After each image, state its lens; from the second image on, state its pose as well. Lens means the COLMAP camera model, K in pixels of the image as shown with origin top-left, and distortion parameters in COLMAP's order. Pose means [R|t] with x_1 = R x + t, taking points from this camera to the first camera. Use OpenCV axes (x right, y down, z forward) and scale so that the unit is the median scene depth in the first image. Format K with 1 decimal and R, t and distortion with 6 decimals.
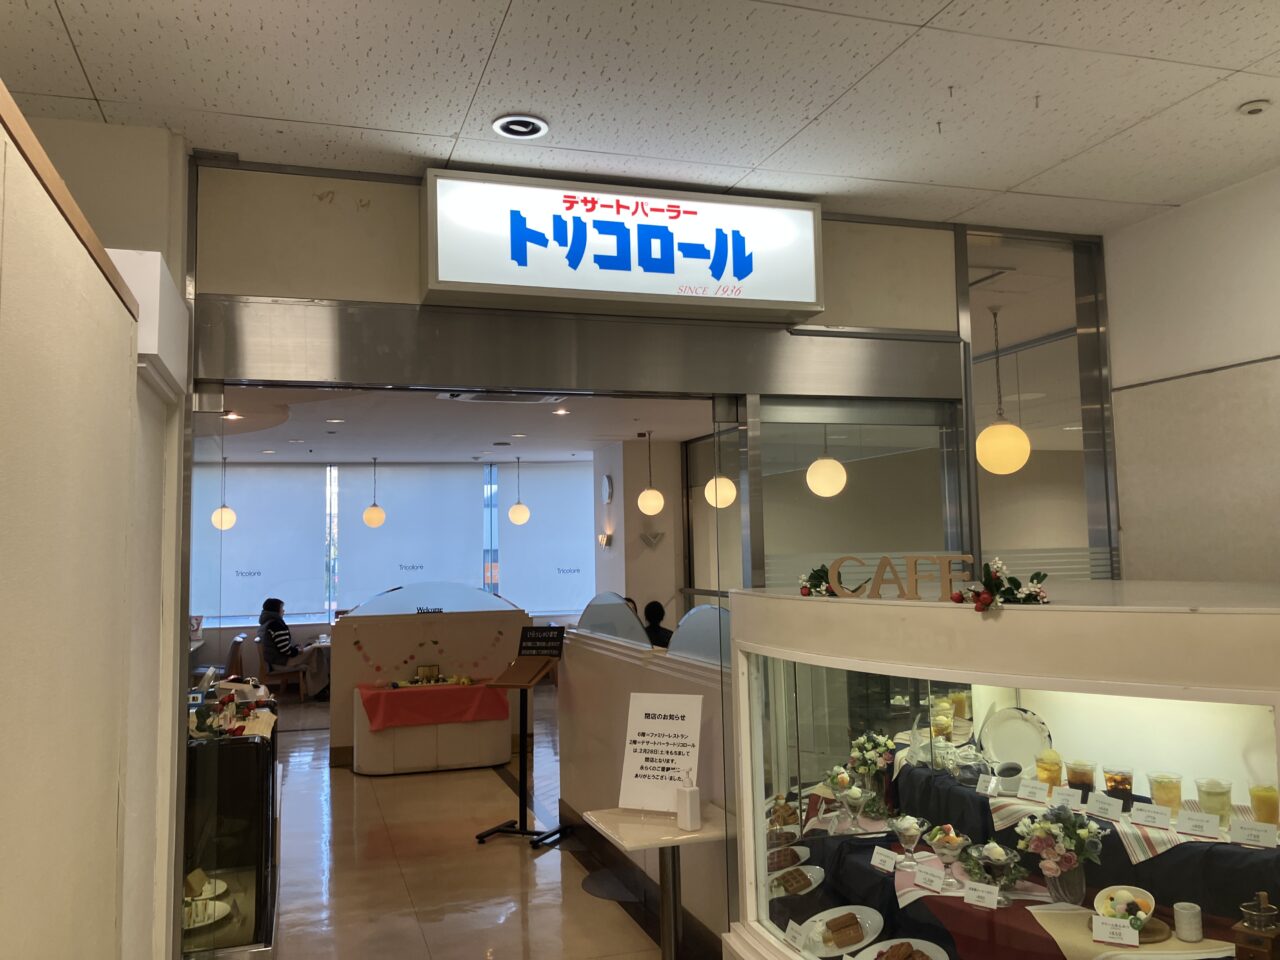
lens RADIAL K [[1039.5, 0, 637.8], [0, 1039.5, 476.9], [0, 0, 1]] dist [0.043211, -0.006965]
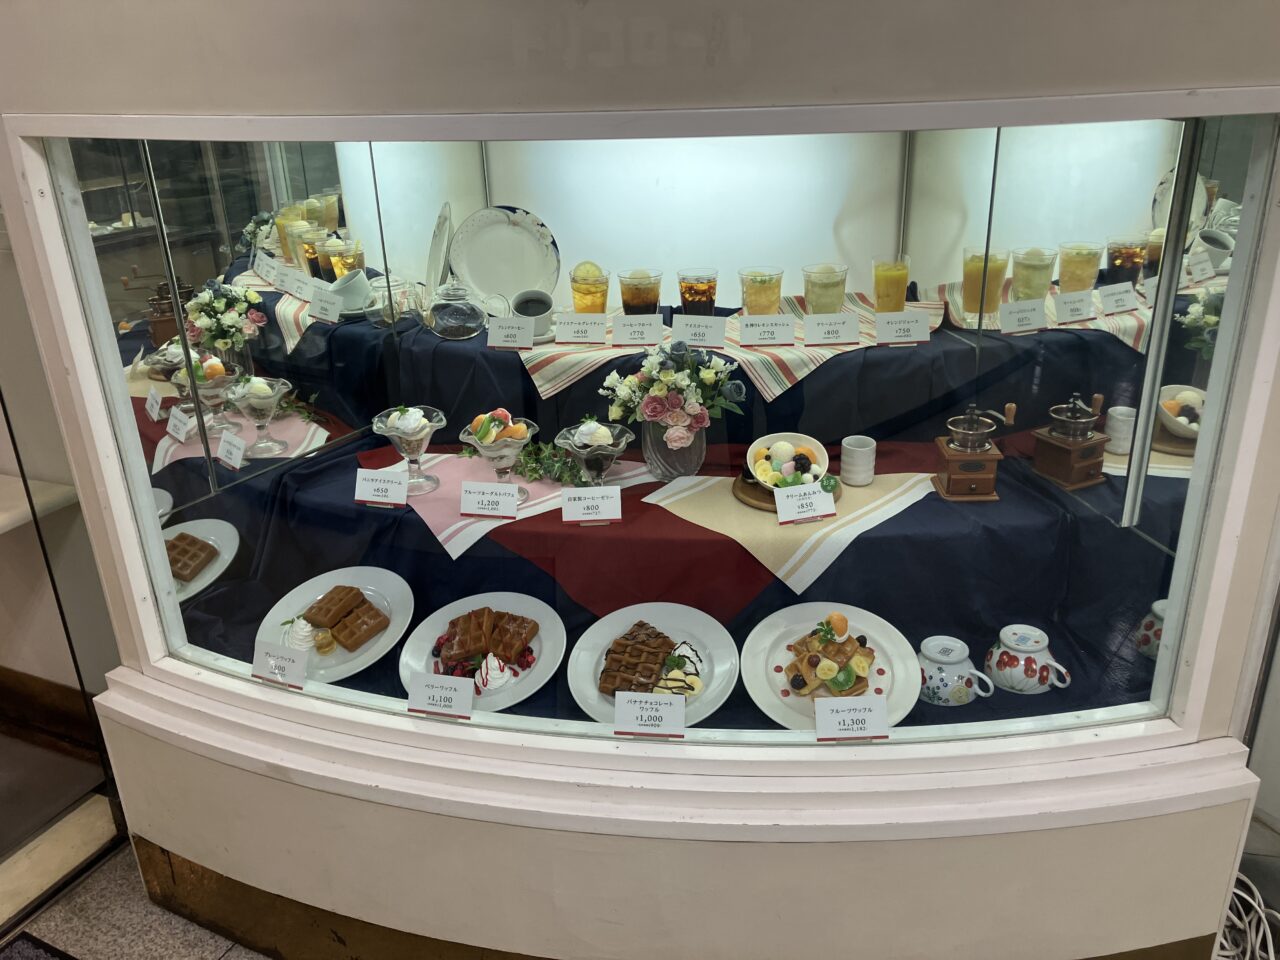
lens RADIAL K [[1039.5, 0, 641.4], [0, 1039.5, 475.7], [0, 0, 1]] dist [0.043211, -0.006965]
pose [[0.683730, -0.280341, 0.673737, -0.062945], [-0.038854, 0.907968, 0.417235, 0.116597], [-0.728700, -0.311453, 0.609913, 0.576790]]
